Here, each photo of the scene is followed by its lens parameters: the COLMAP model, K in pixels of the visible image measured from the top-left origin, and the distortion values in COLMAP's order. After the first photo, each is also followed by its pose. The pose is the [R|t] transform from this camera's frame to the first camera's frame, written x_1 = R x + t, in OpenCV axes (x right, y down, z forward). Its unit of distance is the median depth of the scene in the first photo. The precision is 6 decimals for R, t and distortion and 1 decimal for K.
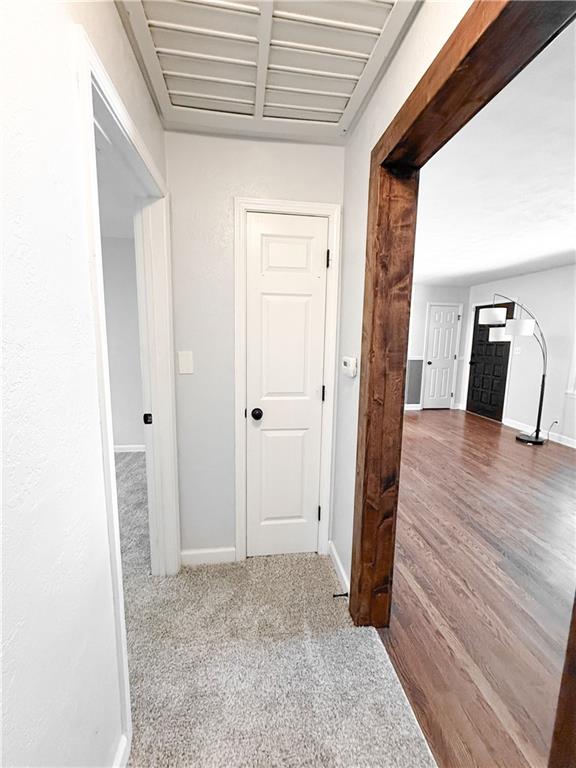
lens RADIAL K [[305.7, 0, 288.0], [0, 305.7, 384.0], [0, 0, 1]] dist [-0.000018, -0.000103]
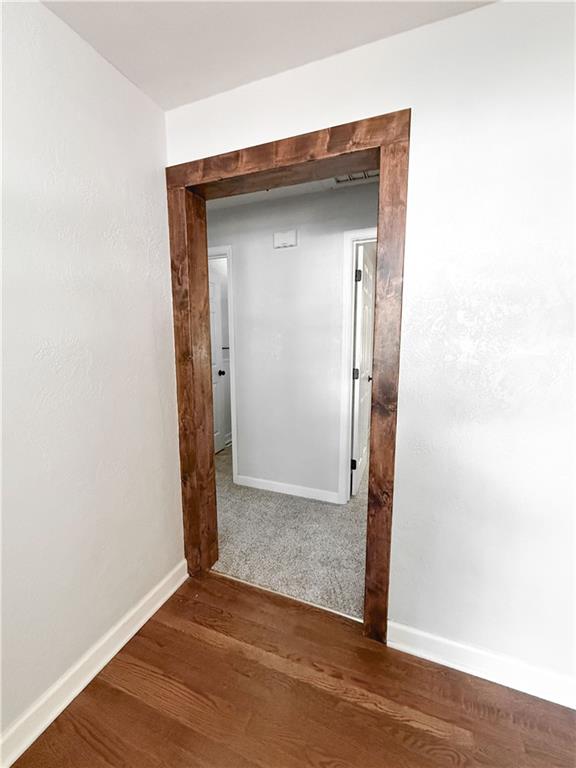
lens RADIAL K [[312.8, 0, 288.0], [0, 312.8, 384.0], [0, 0, 1]] dist [-0.000481, -0.000123]
pose [[-0.480676, 0.101304, -0.871027, 0.758446], [-0.143484, 0.970831, 0.192093, -0.061676], [0.865080, 0.217313, -0.452120, 0.679961]]
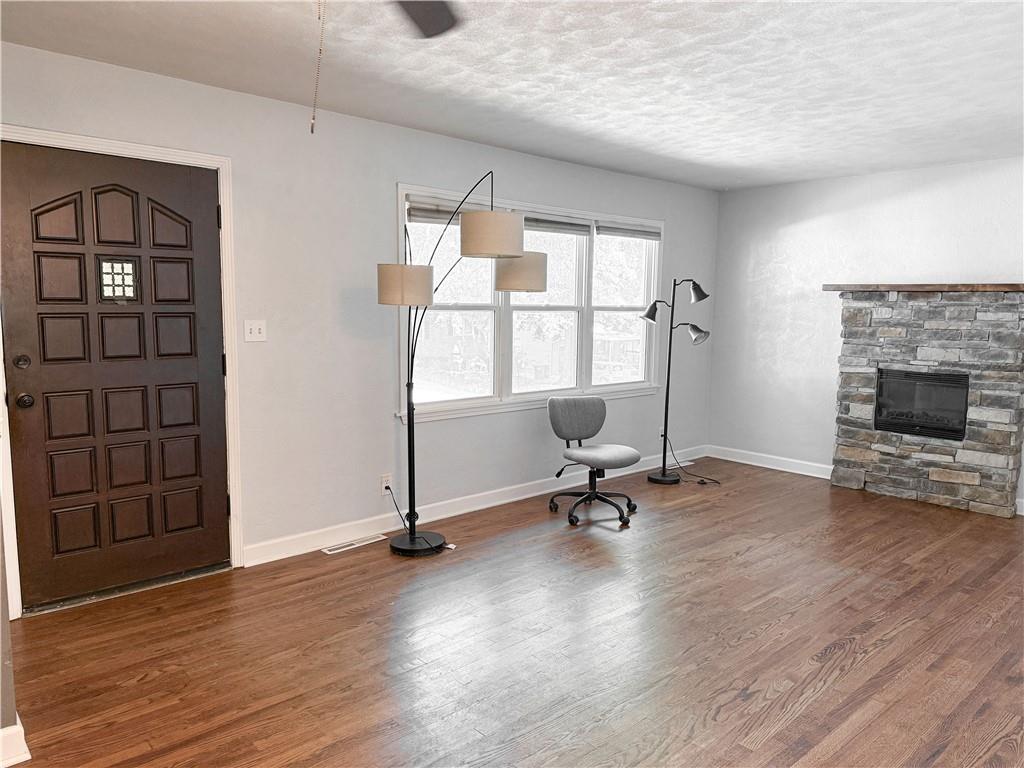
lens RADIAL K [[706.1, 0, 506.8], [0, 706.1, 380.8], [0, 0, 1]] dist [0.082198, -0.111215]
pose [[-0.564391, -0.109740, 0.818181, -0.049820], [0.108156, 0.972751, 0.205079, -0.389836], [-0.818392, 0.204236, -0.537143, 2.535925]]
